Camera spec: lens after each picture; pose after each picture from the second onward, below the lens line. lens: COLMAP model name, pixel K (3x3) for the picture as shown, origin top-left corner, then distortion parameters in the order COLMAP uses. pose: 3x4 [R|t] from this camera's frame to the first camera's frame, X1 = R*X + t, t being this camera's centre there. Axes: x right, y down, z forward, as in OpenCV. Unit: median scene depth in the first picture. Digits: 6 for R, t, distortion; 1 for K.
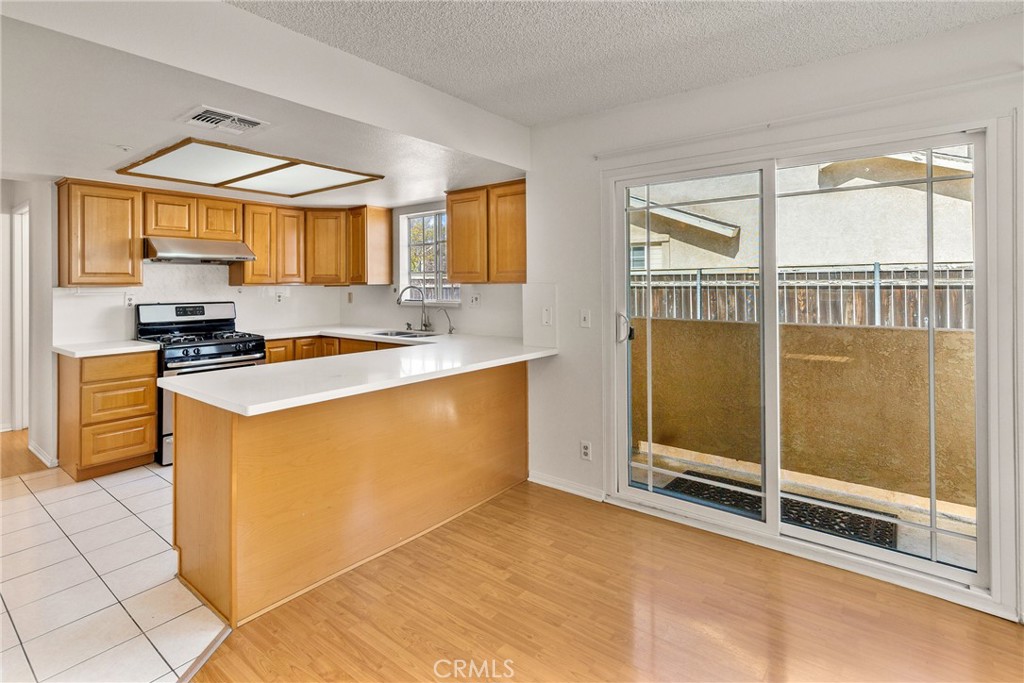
lens RADIAL K [[505.0, 0, 501.1], [0, 505.0, 280.7], [0, 0, 1]] dist [0.004057, 0.000057]
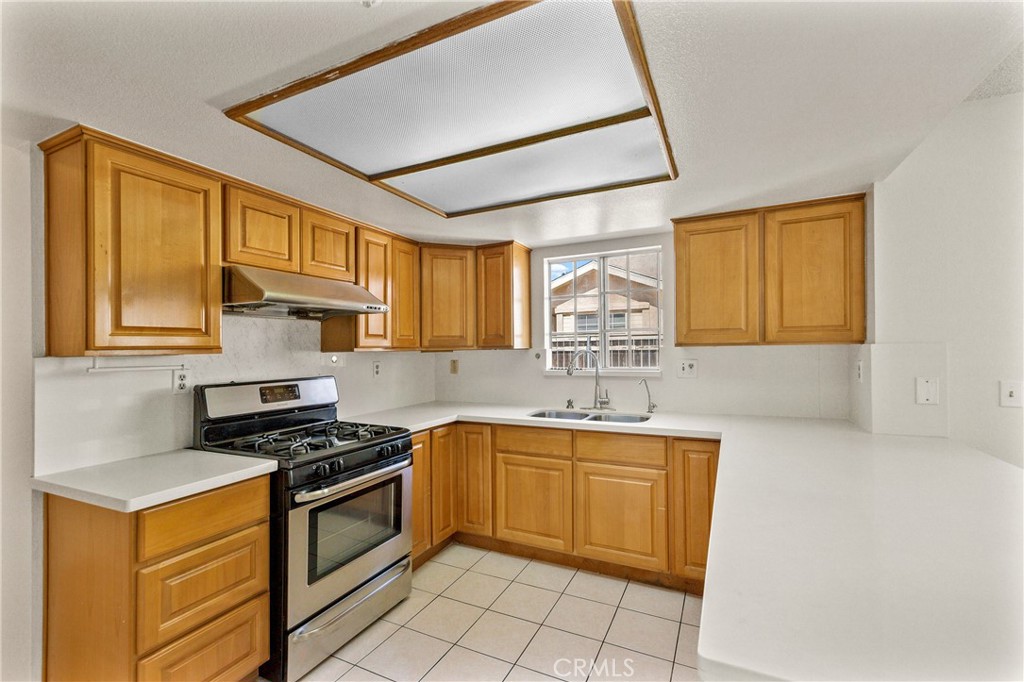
lens RADIAL K [[441.2, 0, 513.5], [0, 441.2, 343.8], [0, 0, 1]] dist [0.003445, 0.000391]
pose [[0.975200, -0.004756, 0.221274, -0.466984], [0.006418, 0.999956, -0.006791, 0.005194], [-0.221232, 0.008043, 0.975188, 0.425220]]
